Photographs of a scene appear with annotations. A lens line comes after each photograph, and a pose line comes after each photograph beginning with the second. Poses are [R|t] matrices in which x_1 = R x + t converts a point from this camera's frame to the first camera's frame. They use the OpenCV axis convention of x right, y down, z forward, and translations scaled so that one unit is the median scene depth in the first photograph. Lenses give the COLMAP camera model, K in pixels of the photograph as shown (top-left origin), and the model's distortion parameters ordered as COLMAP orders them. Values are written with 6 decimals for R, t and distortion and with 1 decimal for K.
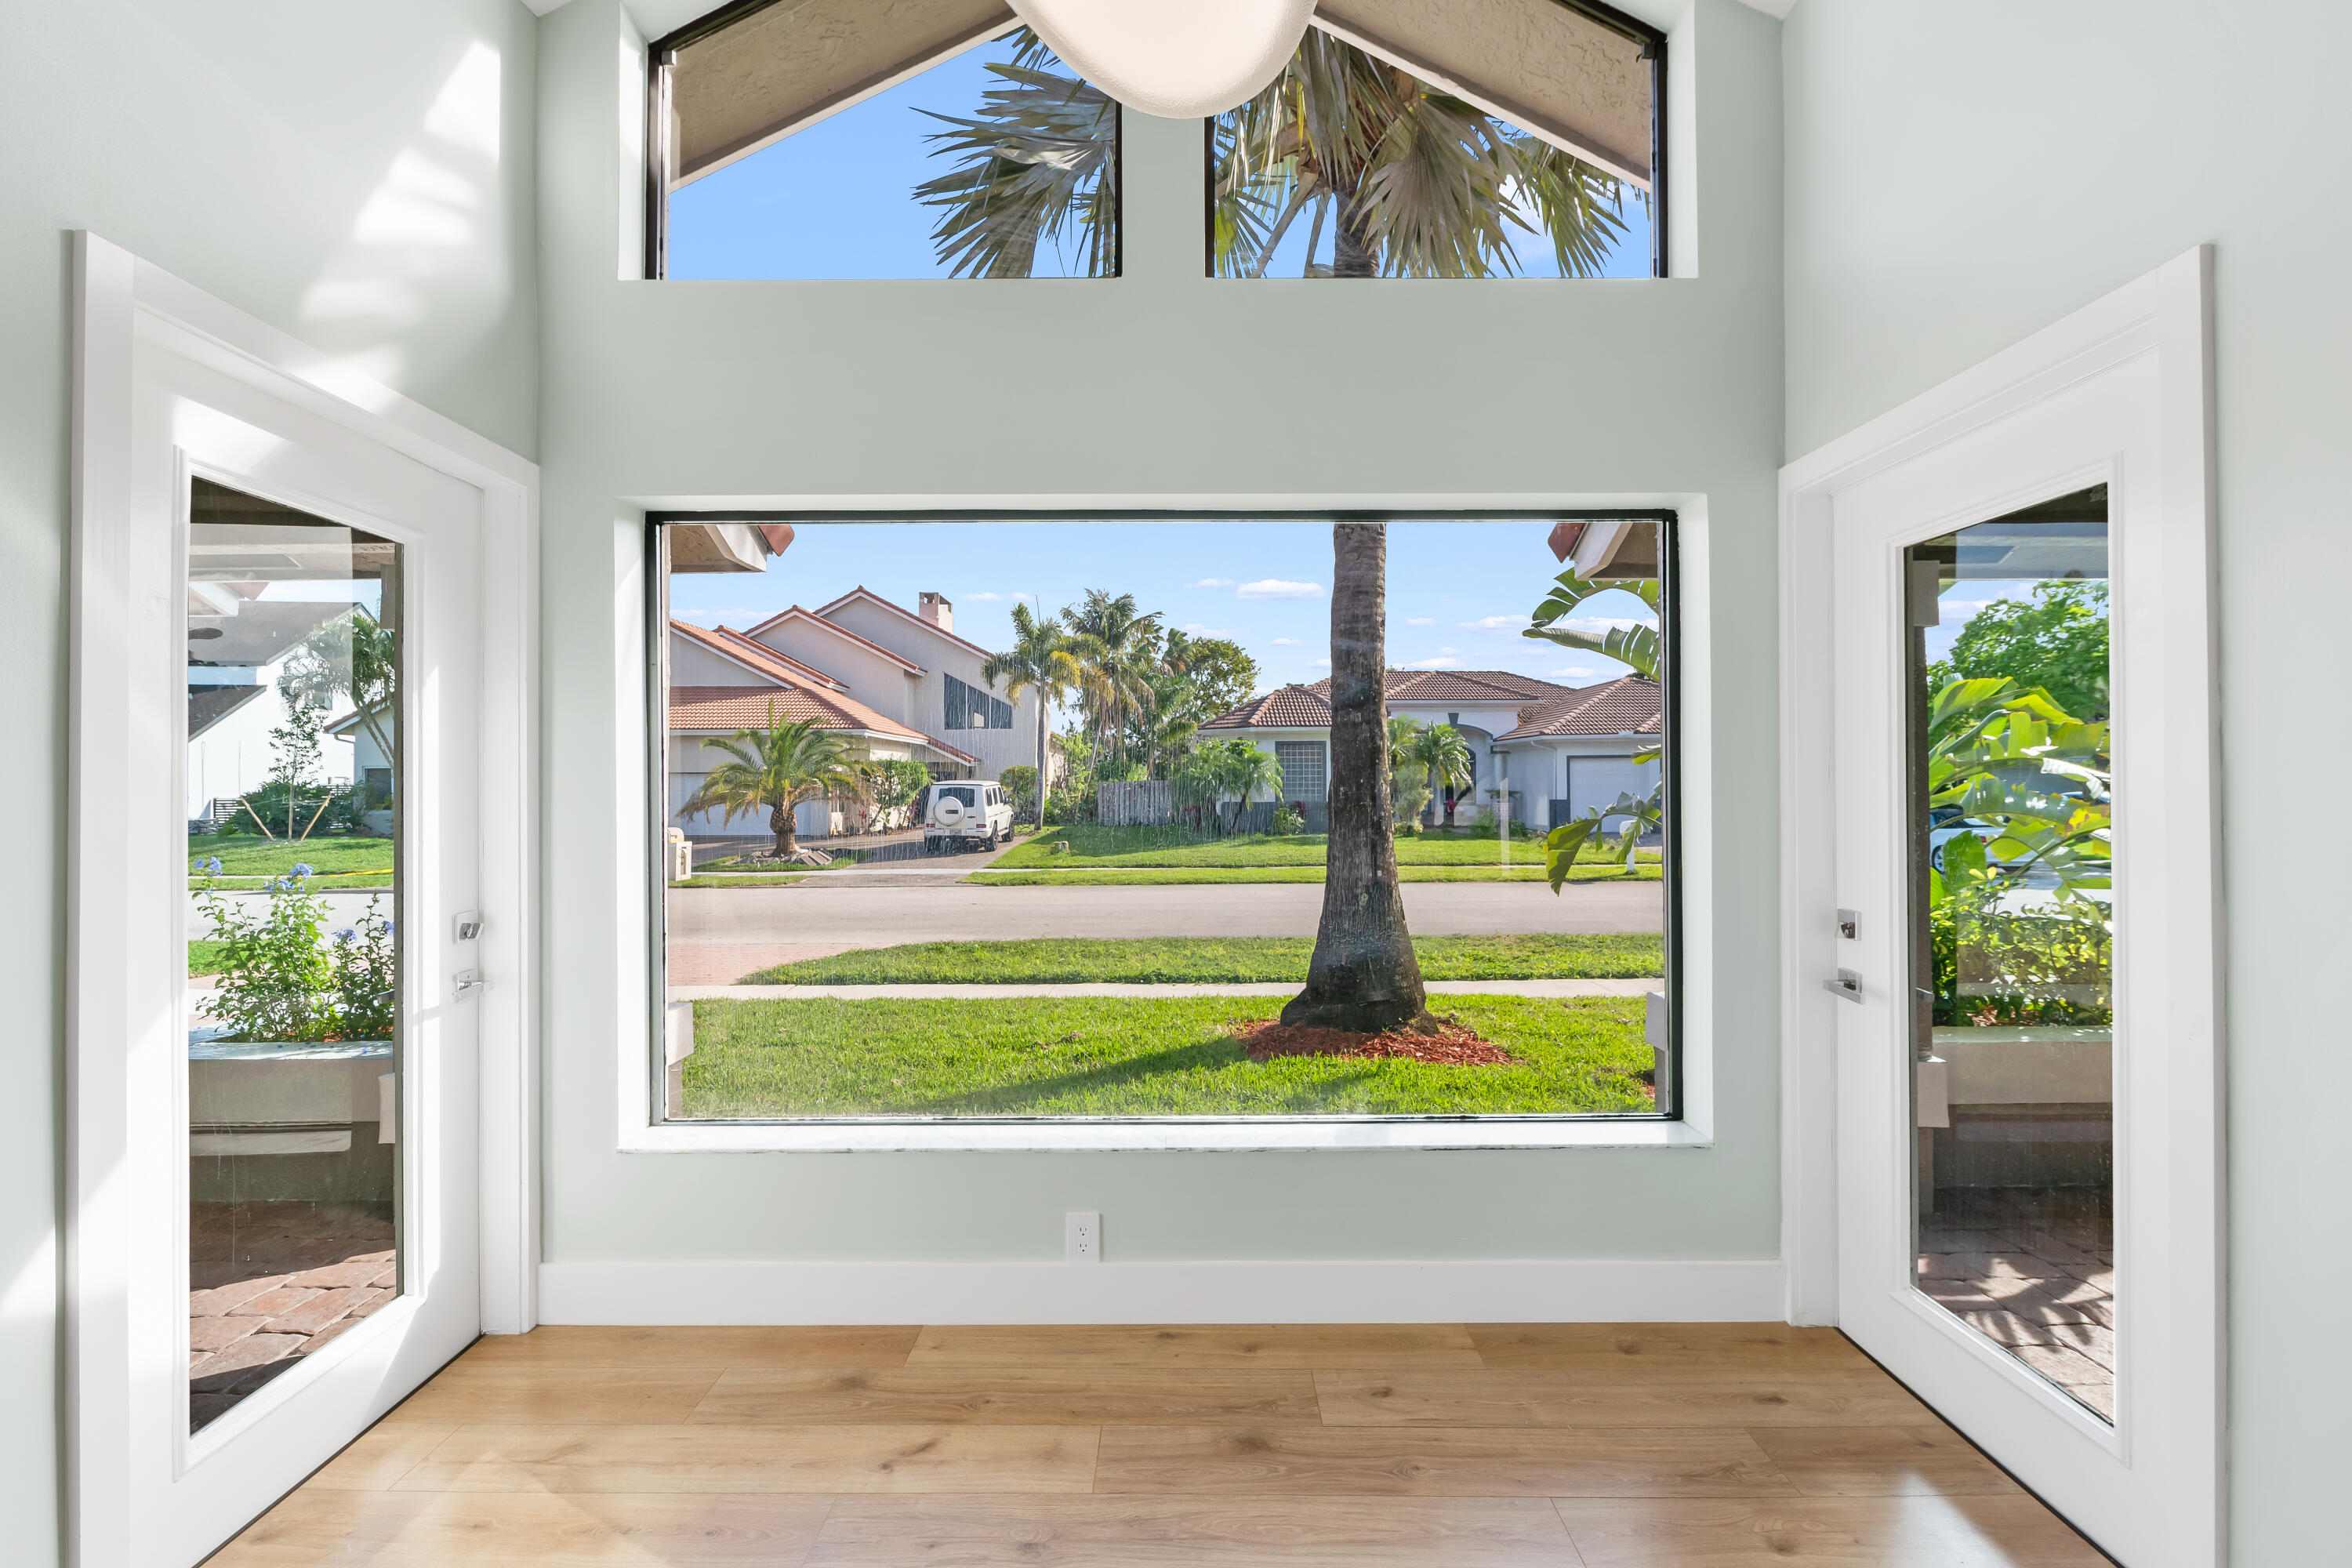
lens RADIAL K [[979.0, 0, 1183.7], [0, 979.0, 779.7], [0, 0, 1]] dist [-0.015174, -0.000062]
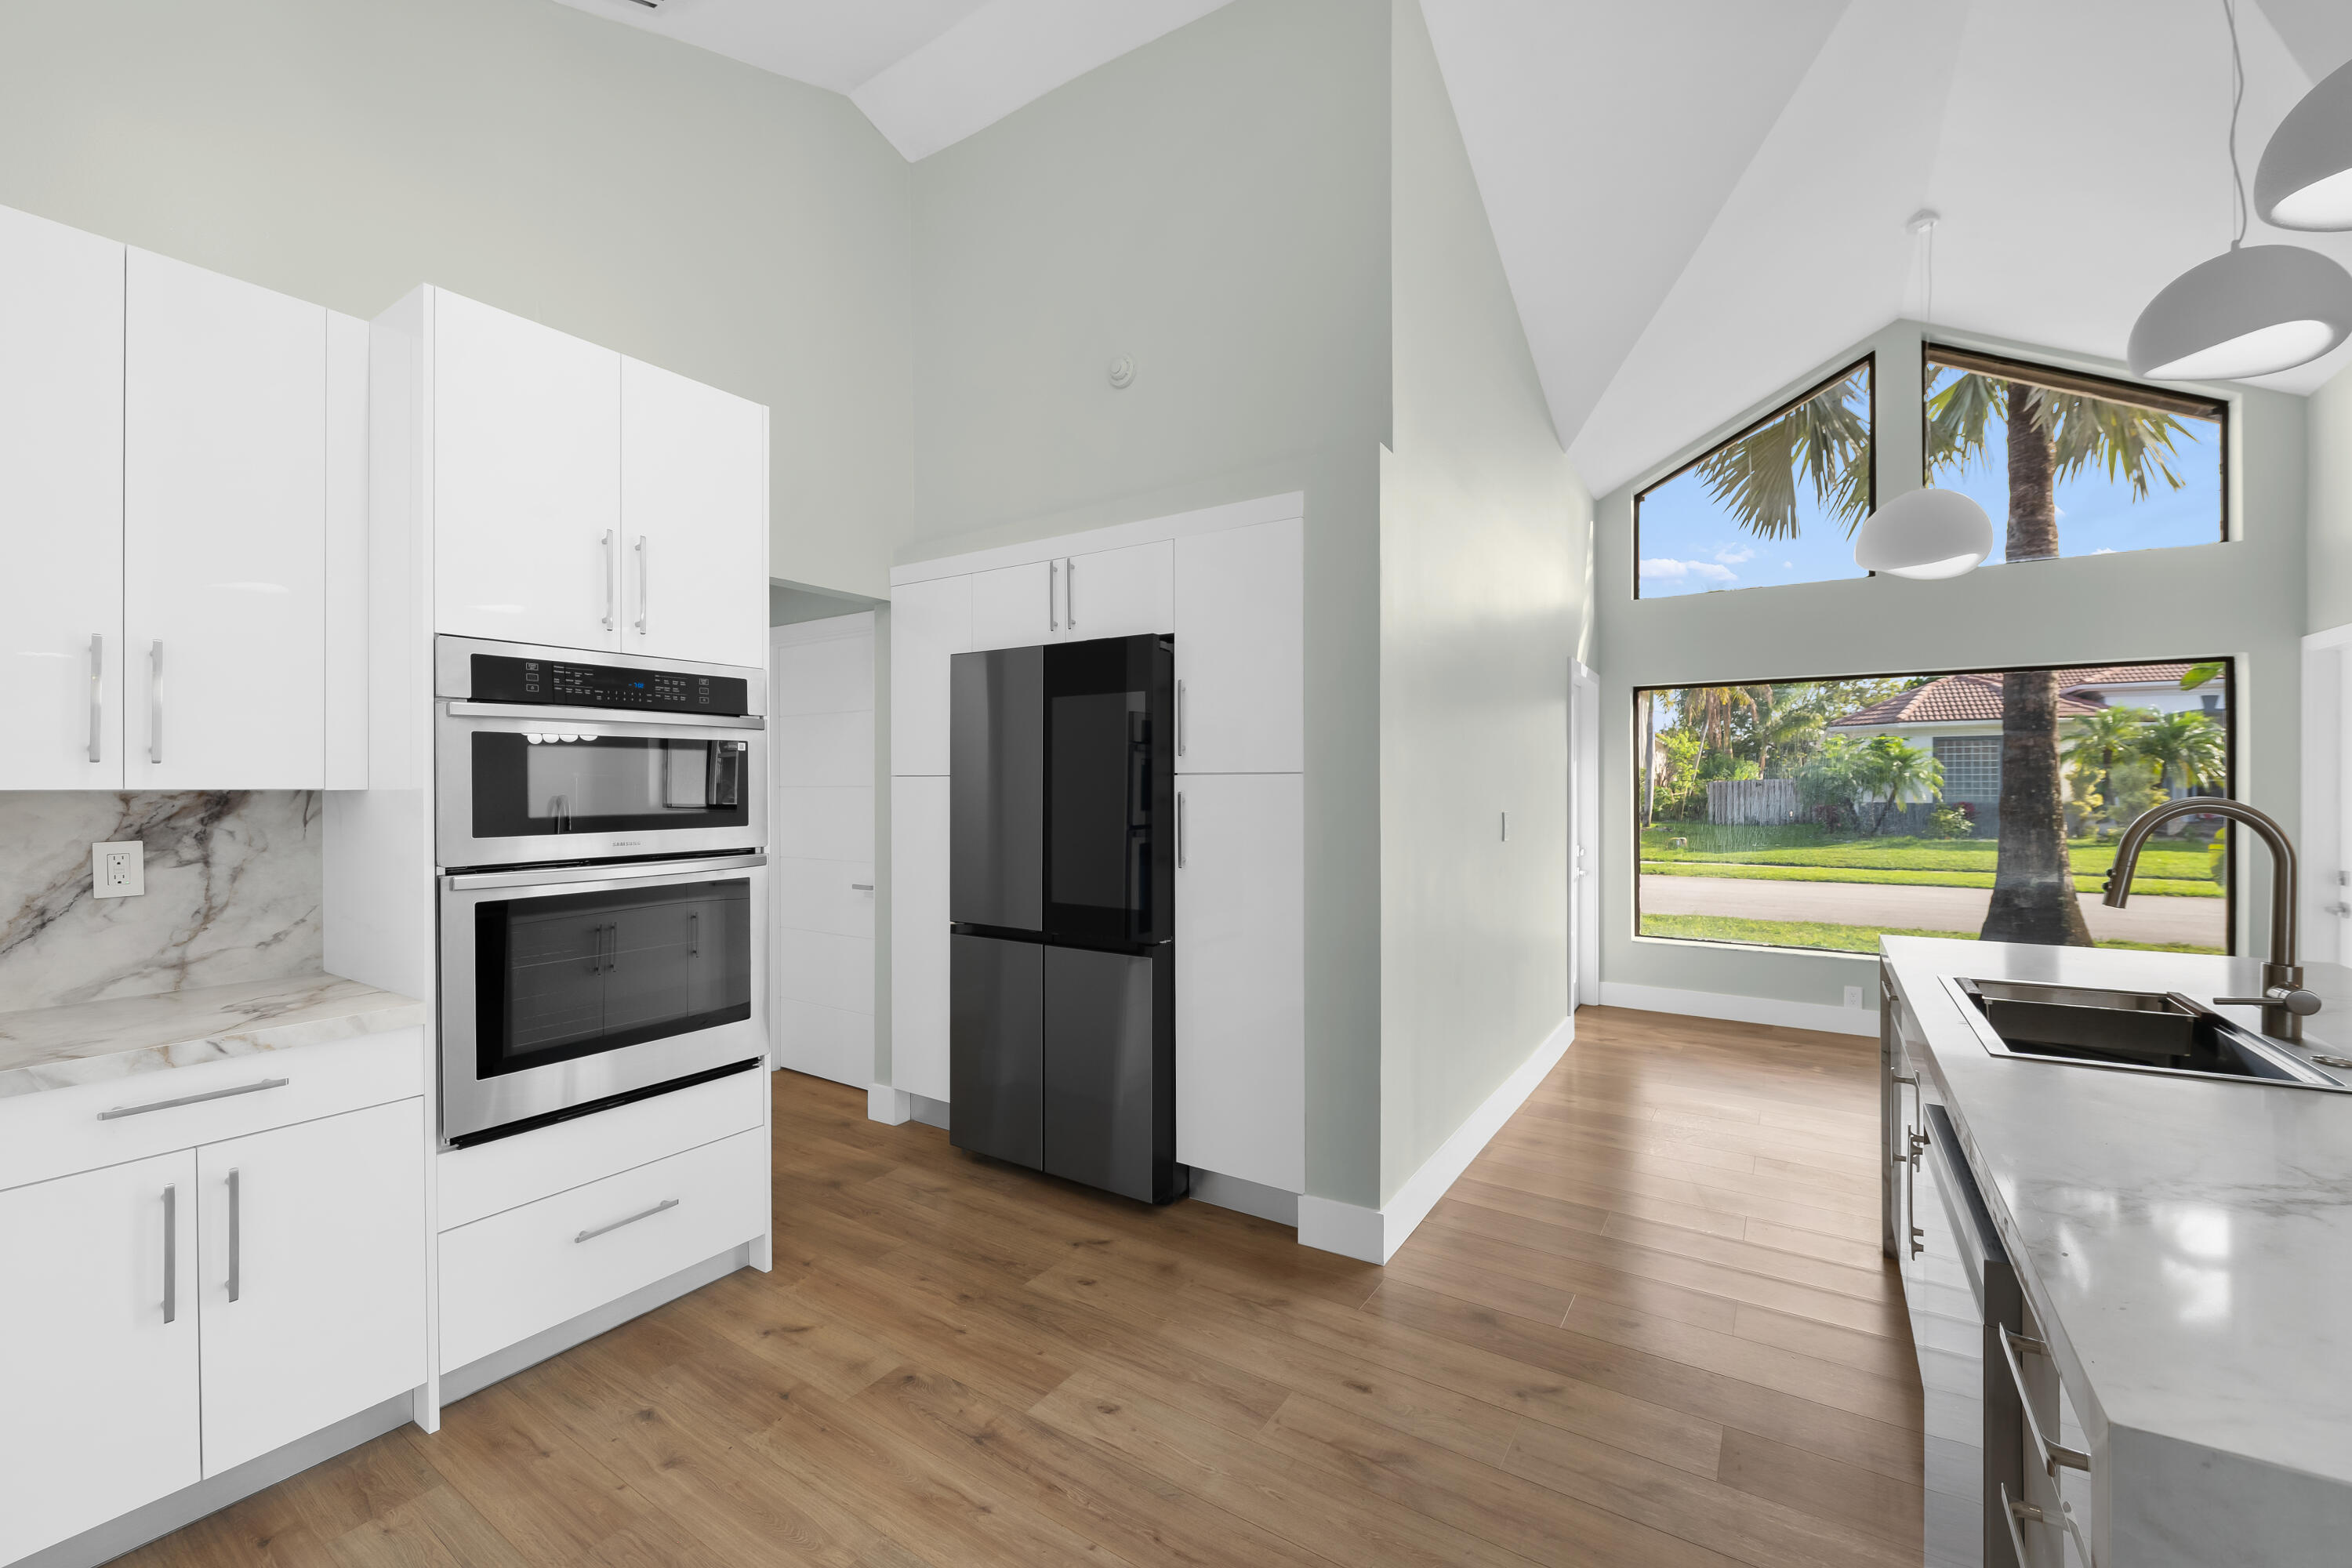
lens RADIAL K [[943.5, 0, 1186.5], [0, 943.5, 785.5], [0, 0, 1]] dist [-0.003436, -0.000401]
pose [[0.840689, 0.003304, -0.541508, -0.021649], [0.002528, 0.999947, 0.010025, -0.005514], [0.541512, -0.009797, 0.840636, -0.163971]]
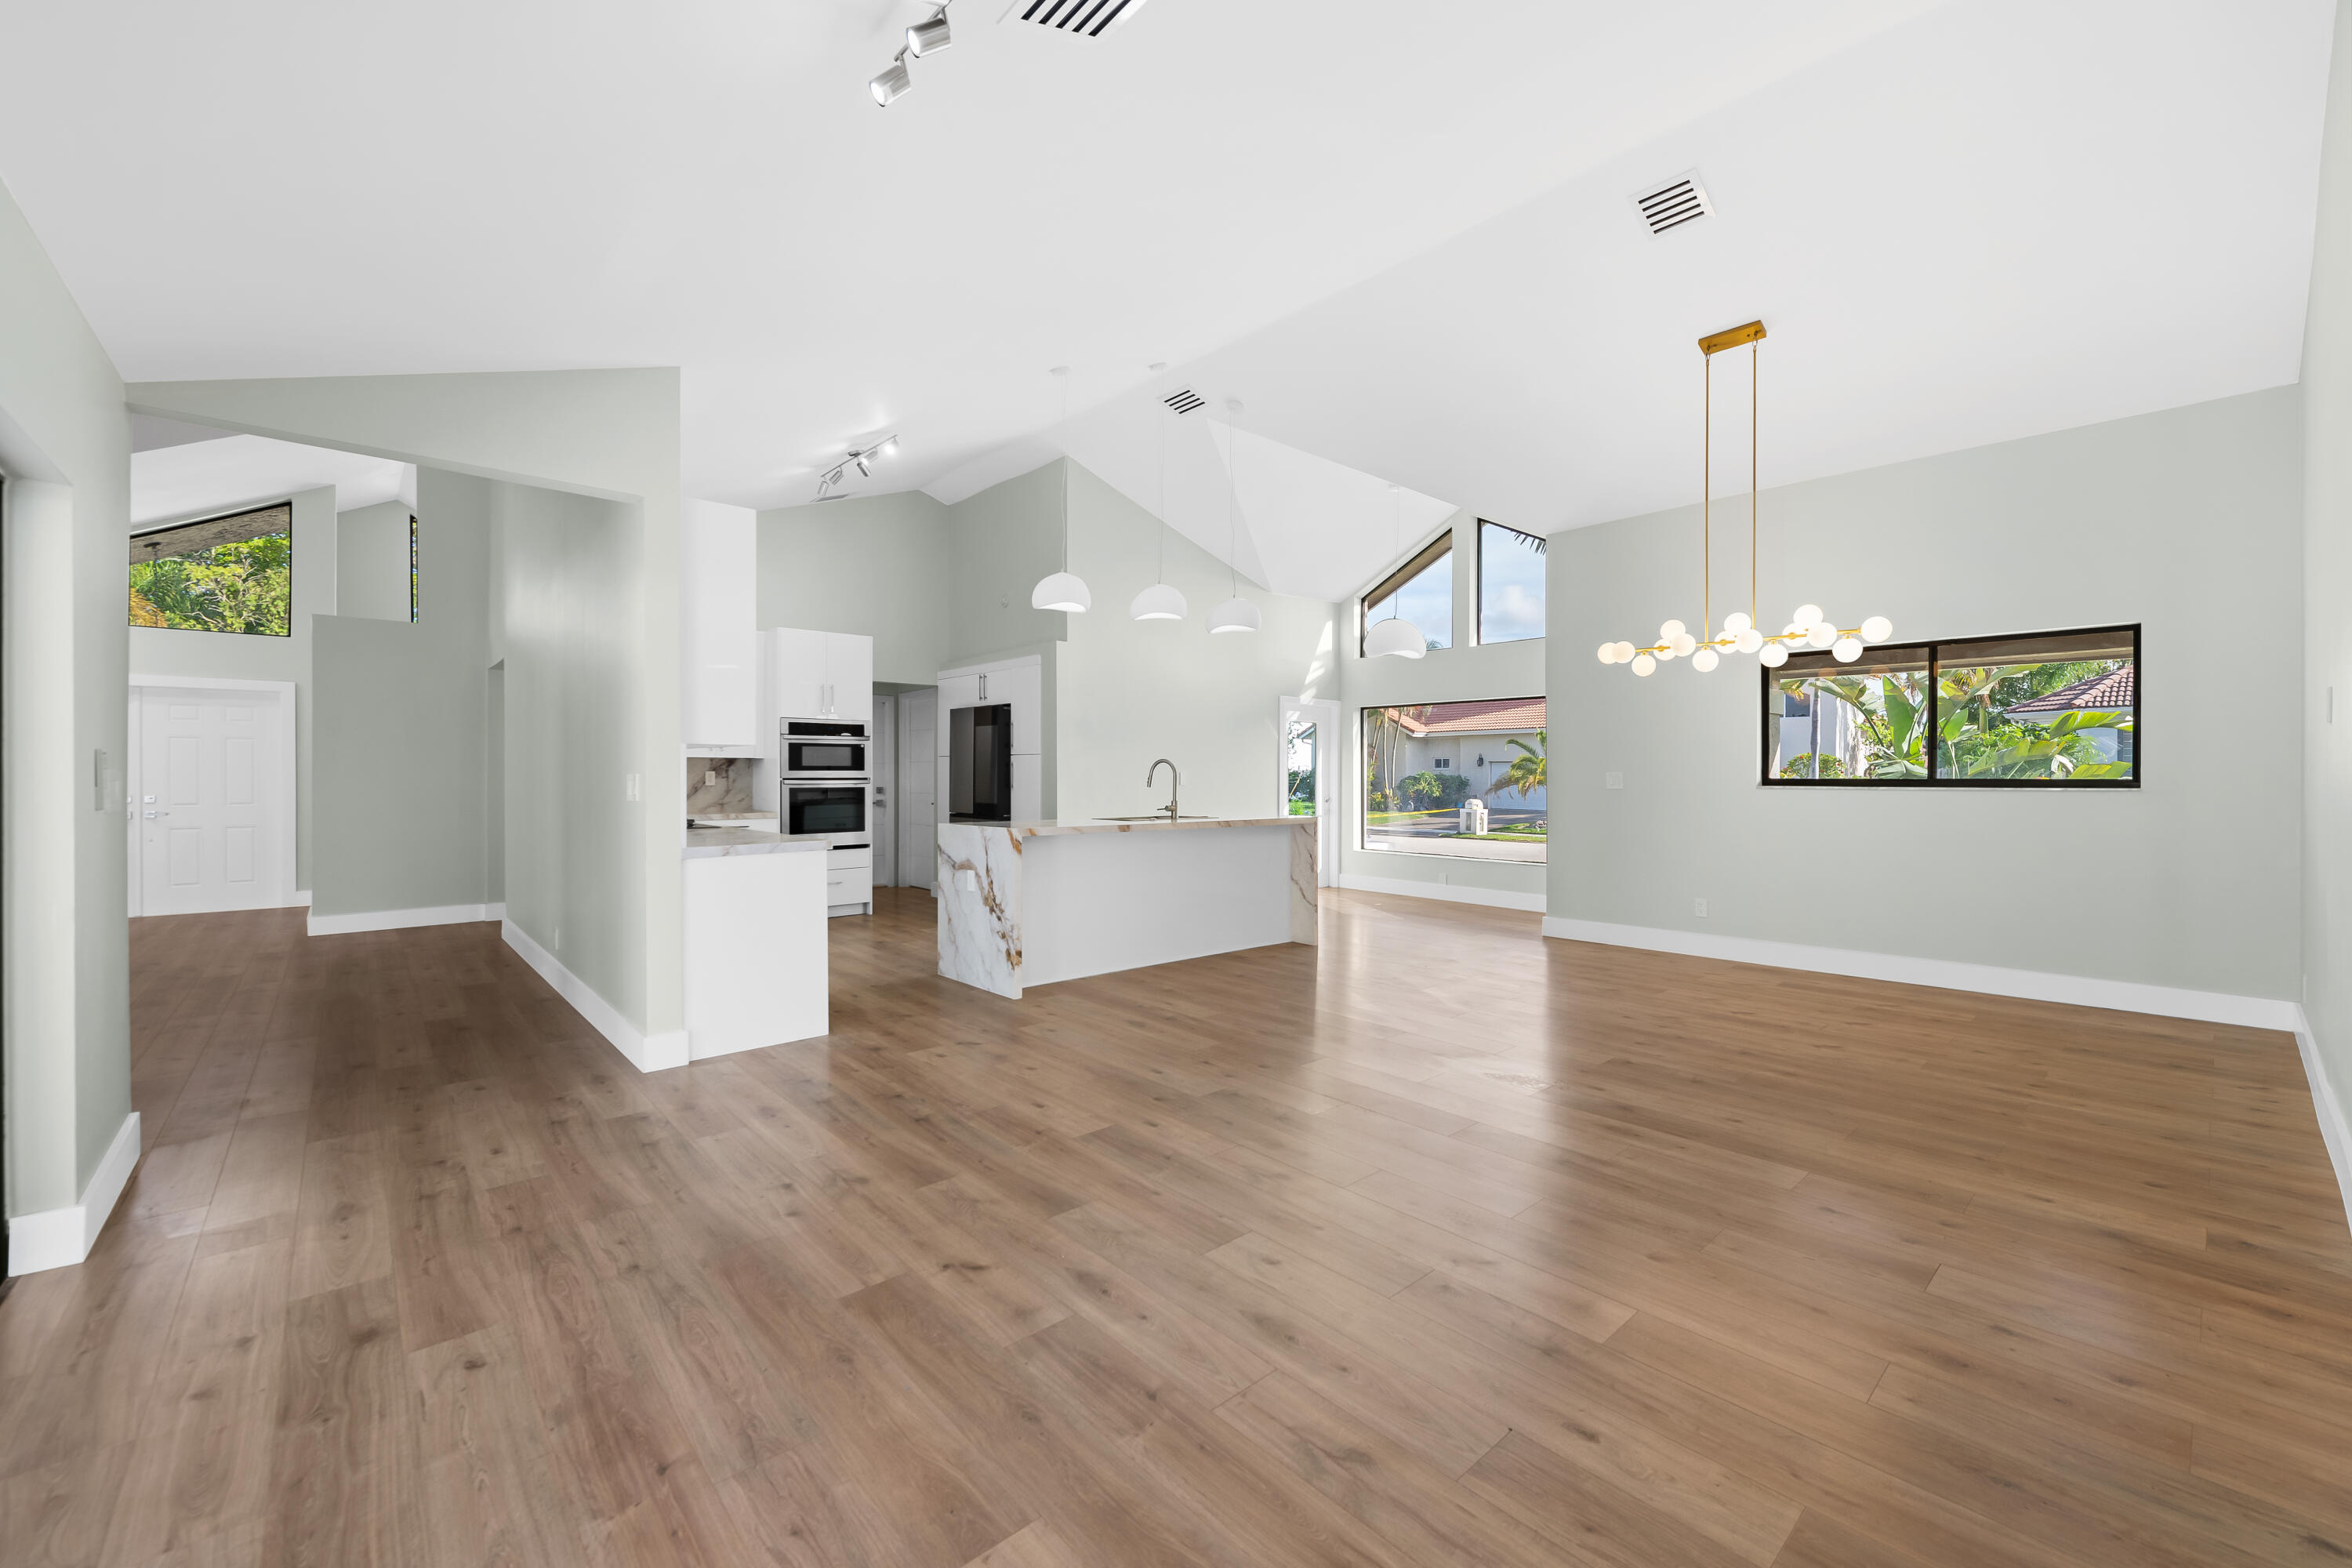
lens RADIAL K [[940.0, 0, 1188.4], [0, 940.0, 776.9], [0, 0, 1]] dist [0.001084, 0.000164]
pose [[0.668254, 0.008505, -0.743884, 0.207813], [-0.000052, 0.999935, 0.011386, -0.001643], [0.743933, -0.007570, 0.668212, -0.240405]]
